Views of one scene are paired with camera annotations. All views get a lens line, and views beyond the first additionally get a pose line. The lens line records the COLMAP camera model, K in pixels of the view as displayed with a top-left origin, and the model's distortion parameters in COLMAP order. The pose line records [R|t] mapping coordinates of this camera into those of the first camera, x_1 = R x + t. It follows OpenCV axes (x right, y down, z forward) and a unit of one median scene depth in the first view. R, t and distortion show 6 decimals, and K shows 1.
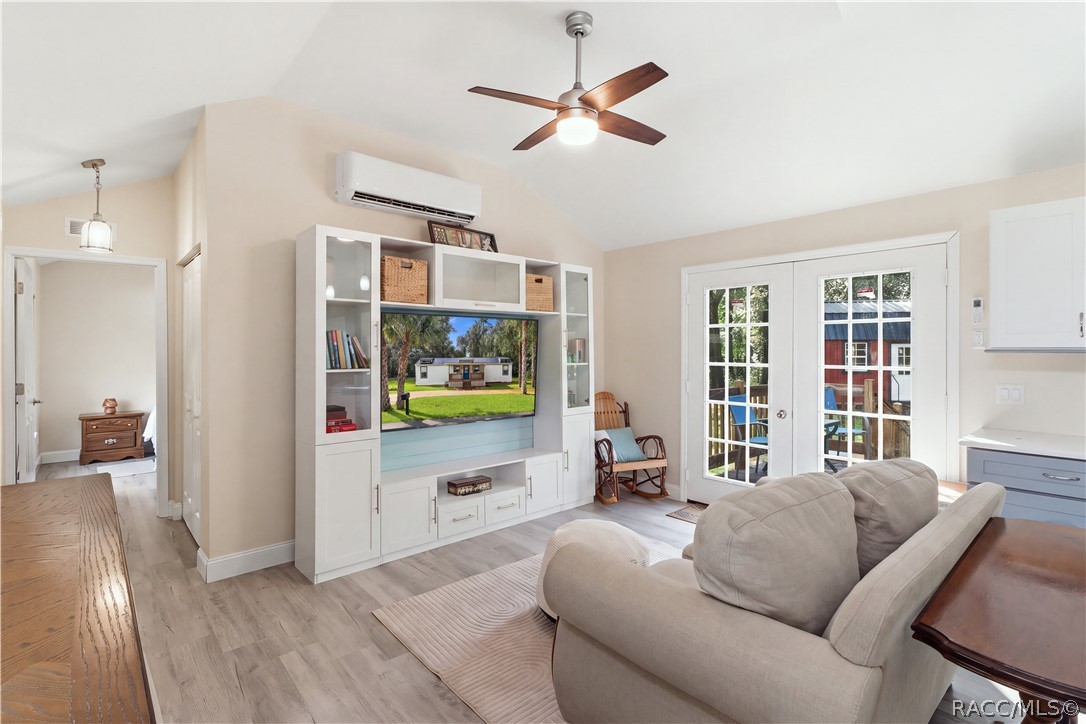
lens RADIAL K [[535.3, 0, 543.0], [0, 535.3, 362.0], [0, 0, 1]] dist [0.000066, -0.000097]
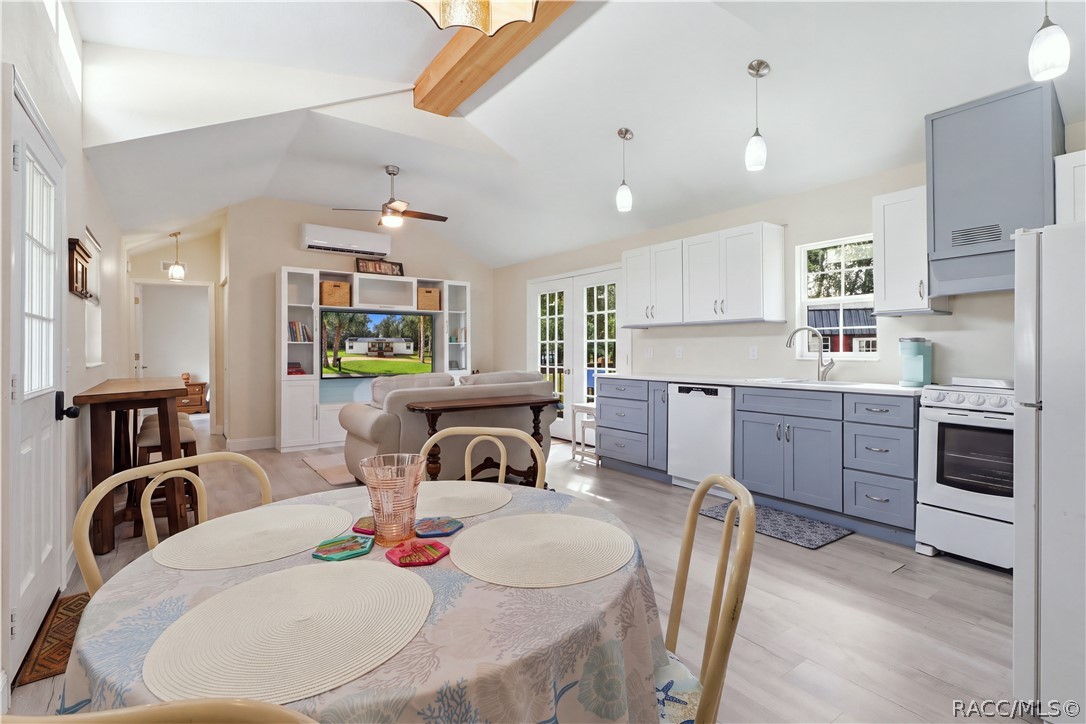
lens RADIAL K [[524.4, 0, 541.6], [0, 524.4, 346.5], [0, 0, 1]] dist [-0.000710, 0.000144]
pose [[0.995666, -0.007446, -0.092697, 0.514245], [0.004539, 0.999492, -0.031531, 0.072580], [0.092885, 0.030973, 0.995195, -0.590527]]
